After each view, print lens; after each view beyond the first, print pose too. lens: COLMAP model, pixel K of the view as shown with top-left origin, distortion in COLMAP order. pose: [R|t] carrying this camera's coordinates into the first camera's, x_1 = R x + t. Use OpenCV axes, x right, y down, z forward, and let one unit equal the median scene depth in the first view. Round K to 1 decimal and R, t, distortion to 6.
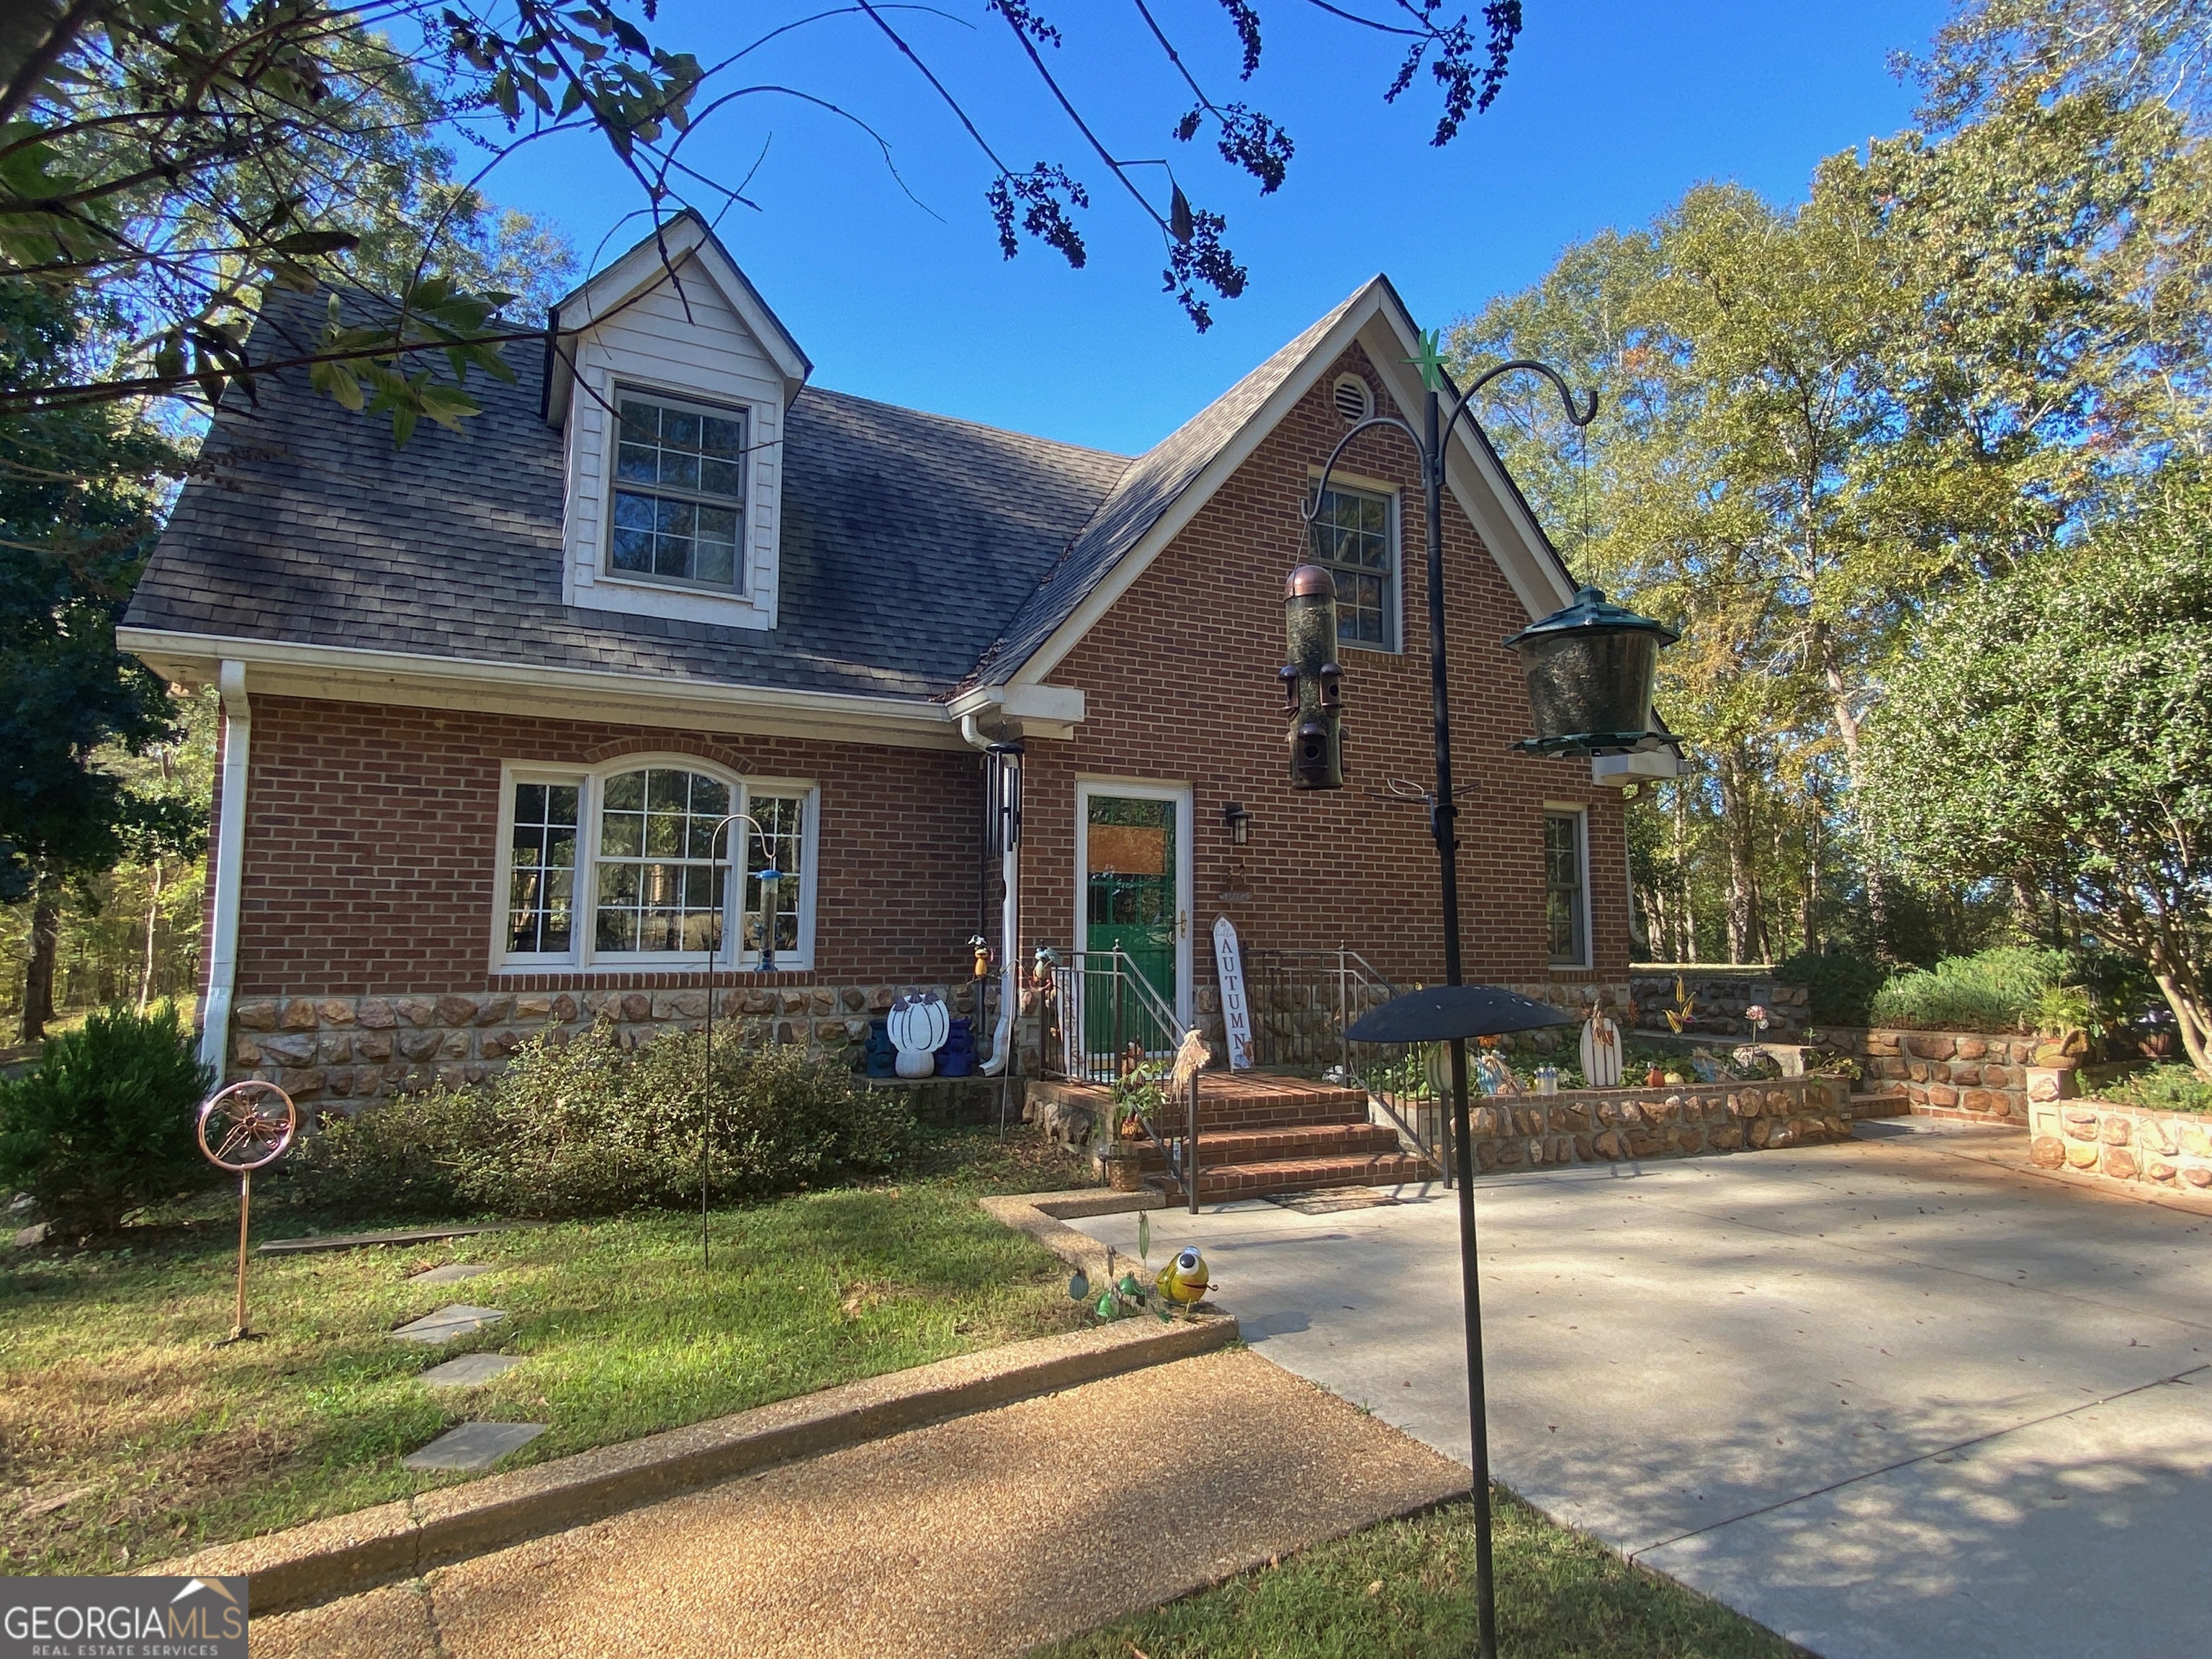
lens RADIAL K [[1193.9, 0, 1123.0], [0, 1193.9, 796.6], [0, 0, 1]] dist [0.016240, -0.007484]
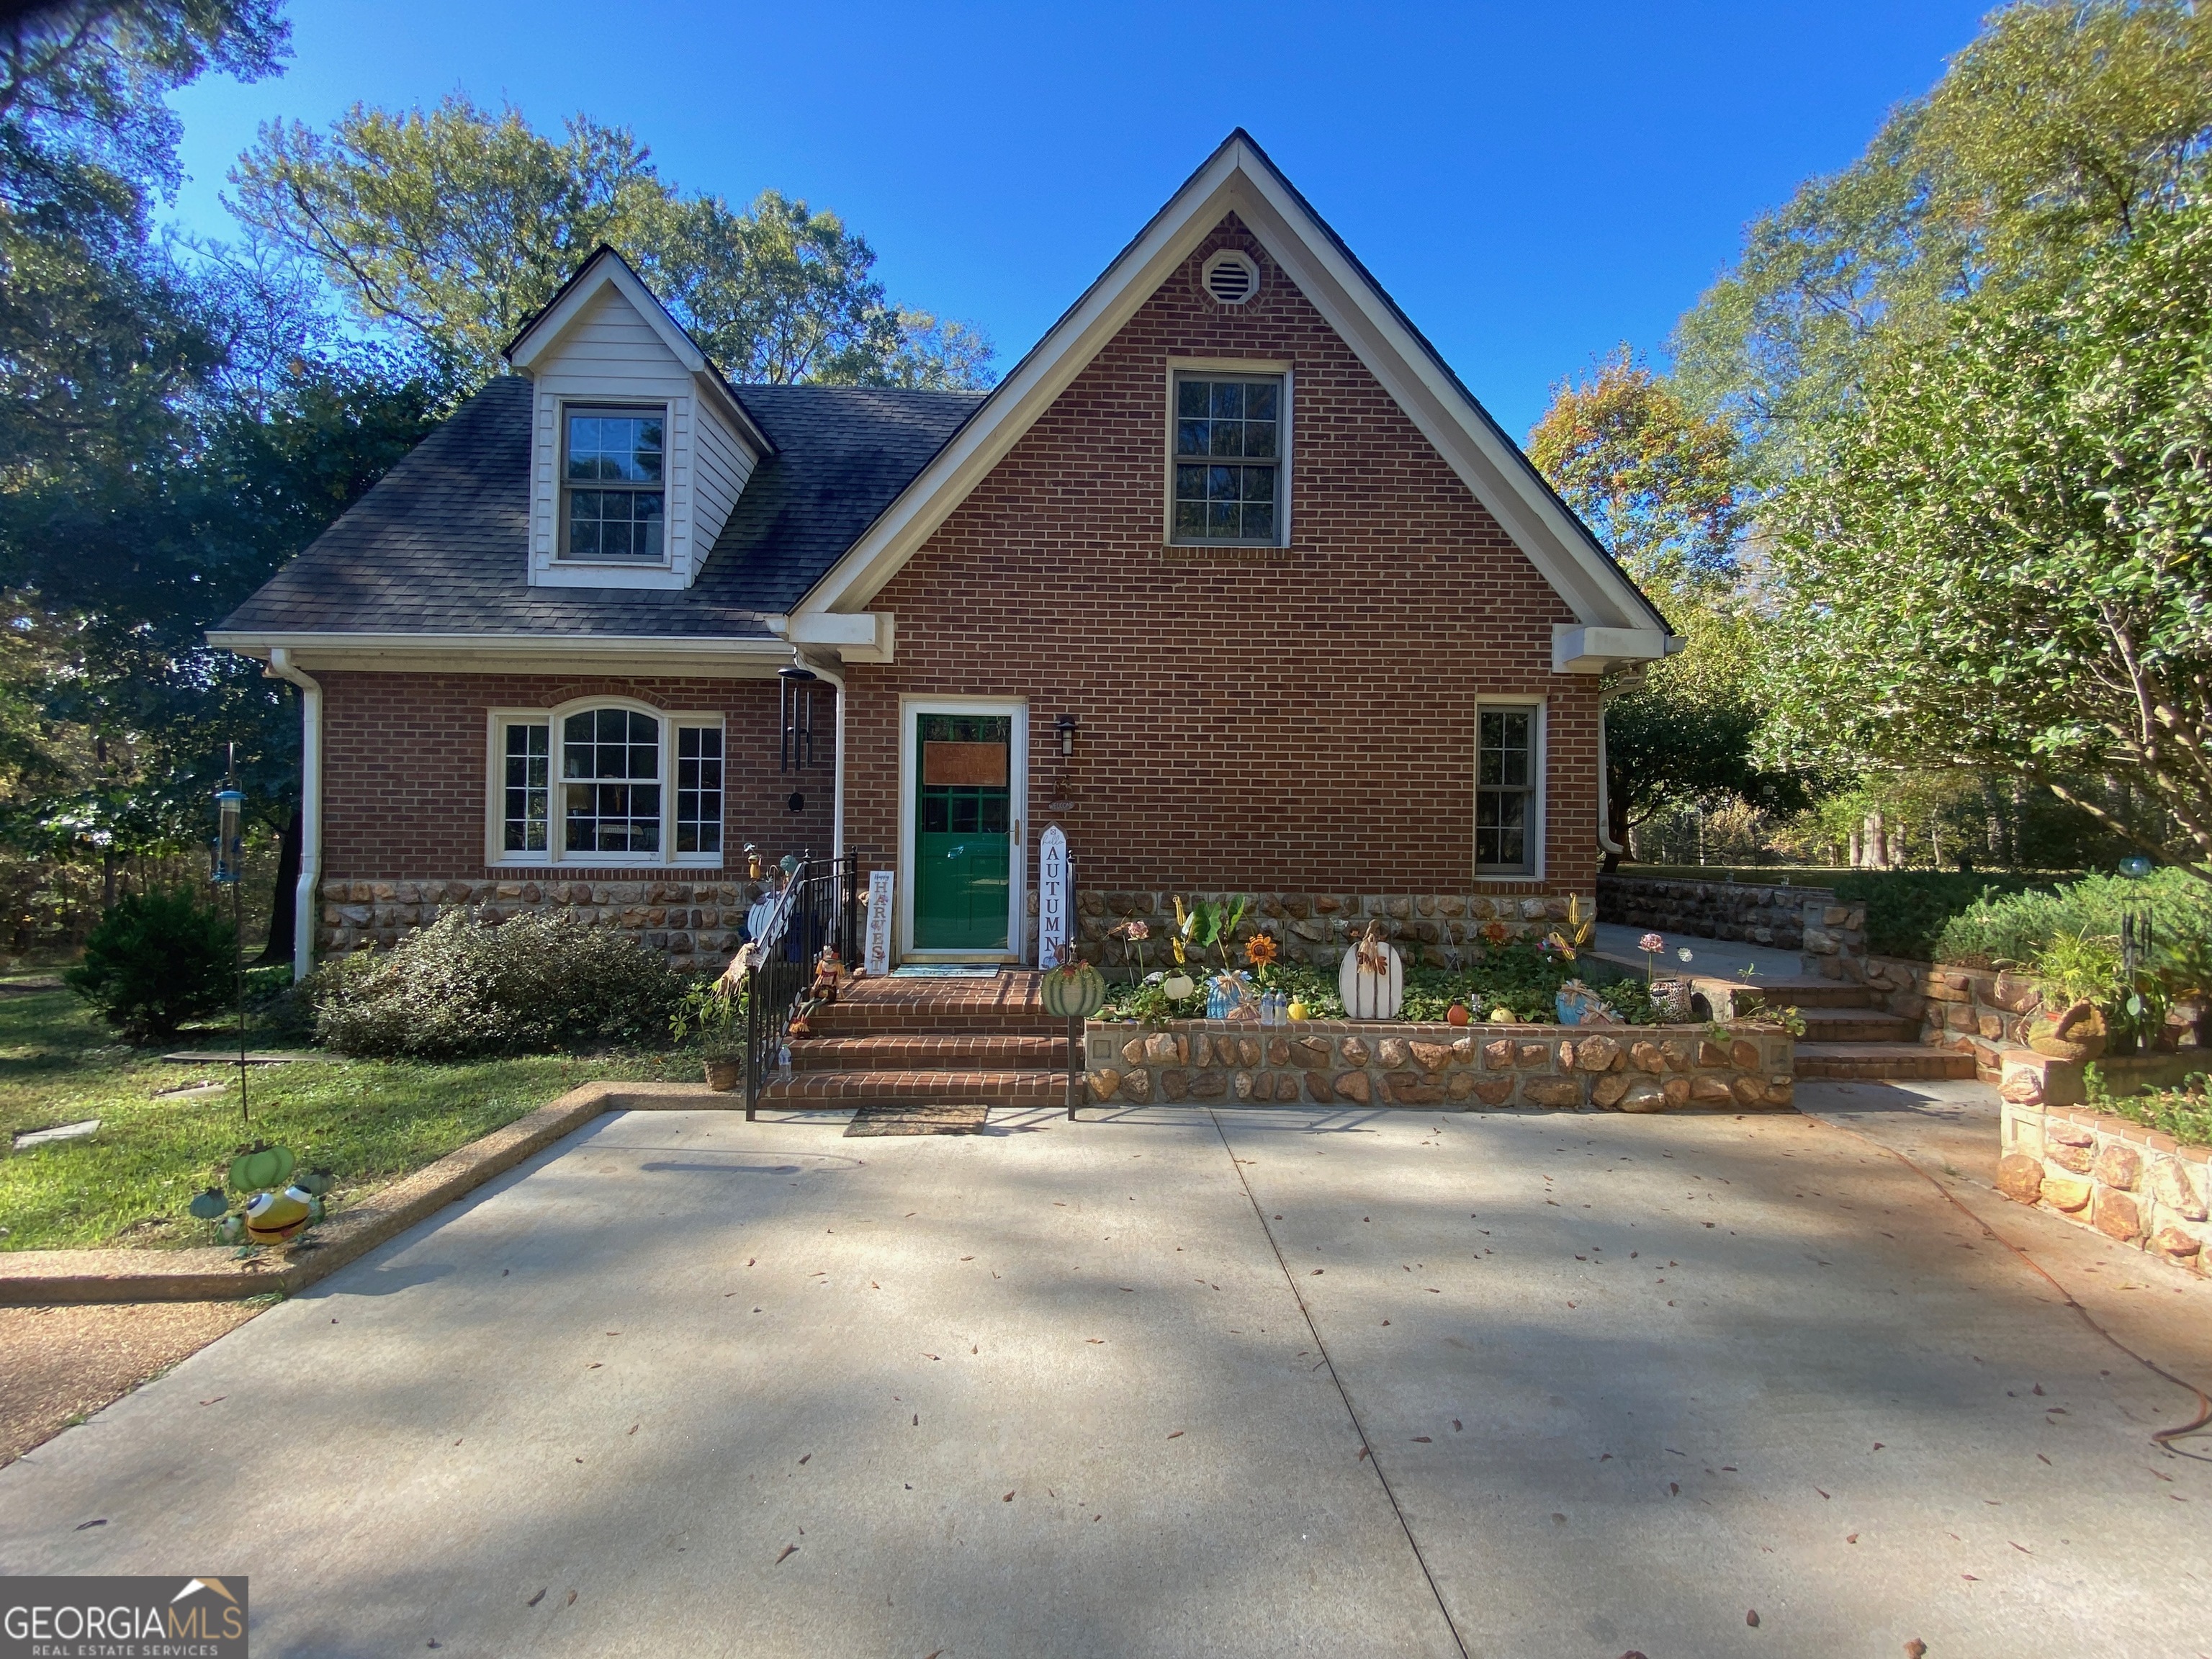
lens RADIAL K [[885.9, 0, 1124.5], [0, 885.9, 824.7], [0, 0, 1]] dist [0.001486, -0.002597]
pose [[0.910264, 0.002229, -0.414022, 0.496255], [0.042964, 0.994078, 0.099812, 0.028200], [0.411793, -0.108643, 0.904778, 0.352915]]
